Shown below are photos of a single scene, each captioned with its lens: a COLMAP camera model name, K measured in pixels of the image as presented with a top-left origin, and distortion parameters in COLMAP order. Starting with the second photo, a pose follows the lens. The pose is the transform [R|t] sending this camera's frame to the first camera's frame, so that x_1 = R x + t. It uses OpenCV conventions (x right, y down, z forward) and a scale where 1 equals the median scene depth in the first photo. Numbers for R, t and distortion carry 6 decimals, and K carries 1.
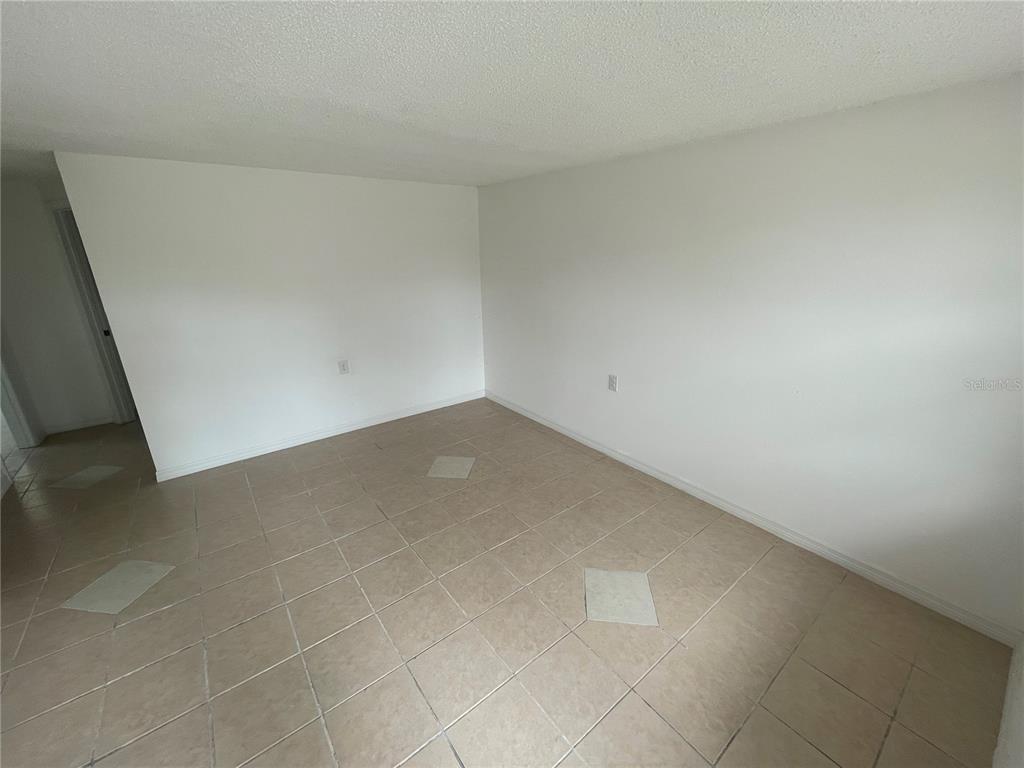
lens RADIAL K [[413.0, 0, 513.2], [0, 413.0, 386.5], [0, 0, 1]] dist [-0.008626, 0.000300]
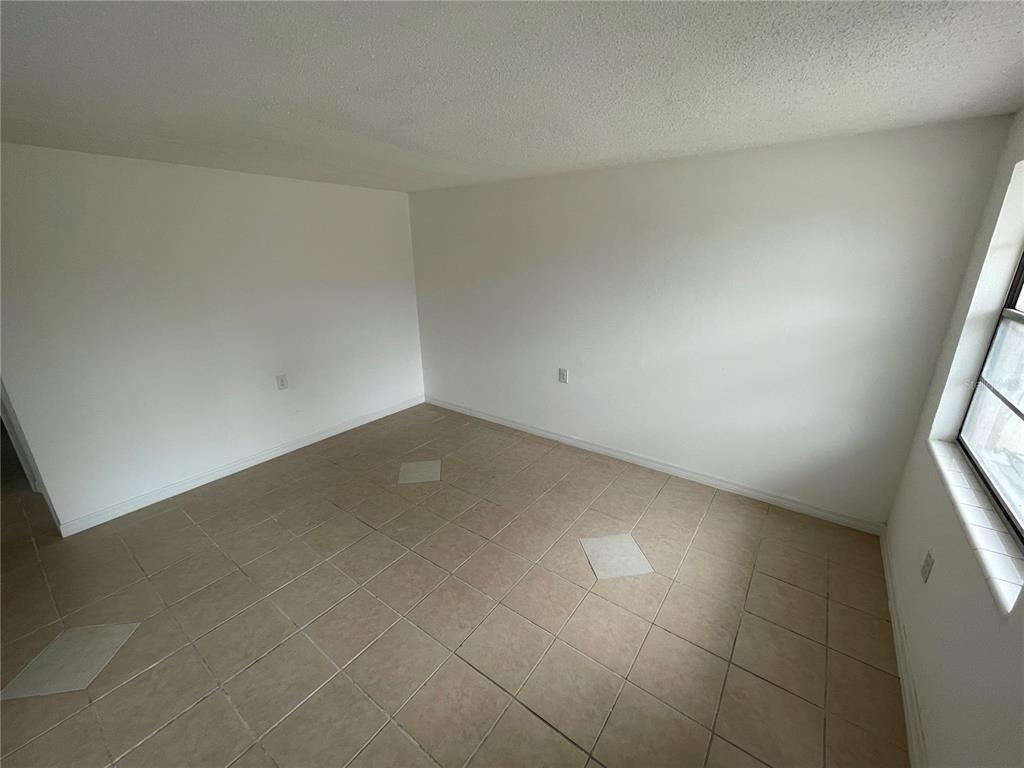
lens RADIAL K [[413.0, 0, 516.6], [0, 413.0, 381.3], [0, 0, 1]] dist [-0.008626, 0.000300]
pose [[0.961910, -0.080703, 0.261182, -0.186850], [0.086415, 0.996205, -0.010441, 0.007938], [-0.259348, 0.032613, 0.965233, -0.039098]]
